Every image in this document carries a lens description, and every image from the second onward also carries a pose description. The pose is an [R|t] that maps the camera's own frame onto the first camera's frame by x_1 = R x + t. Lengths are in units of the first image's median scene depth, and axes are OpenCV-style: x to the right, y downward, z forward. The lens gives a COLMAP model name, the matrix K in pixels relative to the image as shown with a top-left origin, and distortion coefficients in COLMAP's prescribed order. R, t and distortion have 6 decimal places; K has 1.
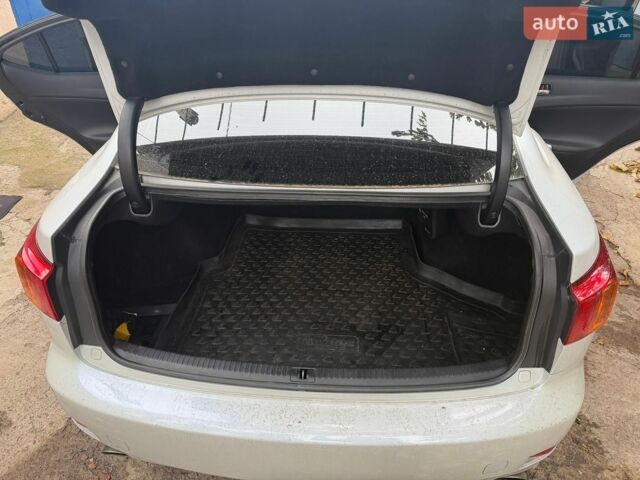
lens RADIAL K [[504.3, 0, 309.4], [0, 504.3, 239.8], [0, 0, 1]] dist [-0.001461, -0.106528]
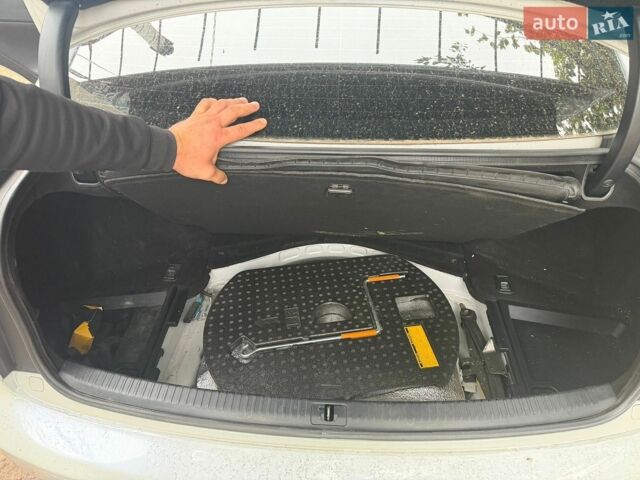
lens RADIAL K [[504.3, 0, 309.4], [0, 504.3, 239.8], [0, 0, 1]] dist [-0.001461, -0.106528]
pose [[0.999856, -0.014898, 0.008092, -0.041134], [0.013712, 0.991316, 0.130787, -0.065039], [-0.009970, -0.130658, 0.991377, 0.327127]]
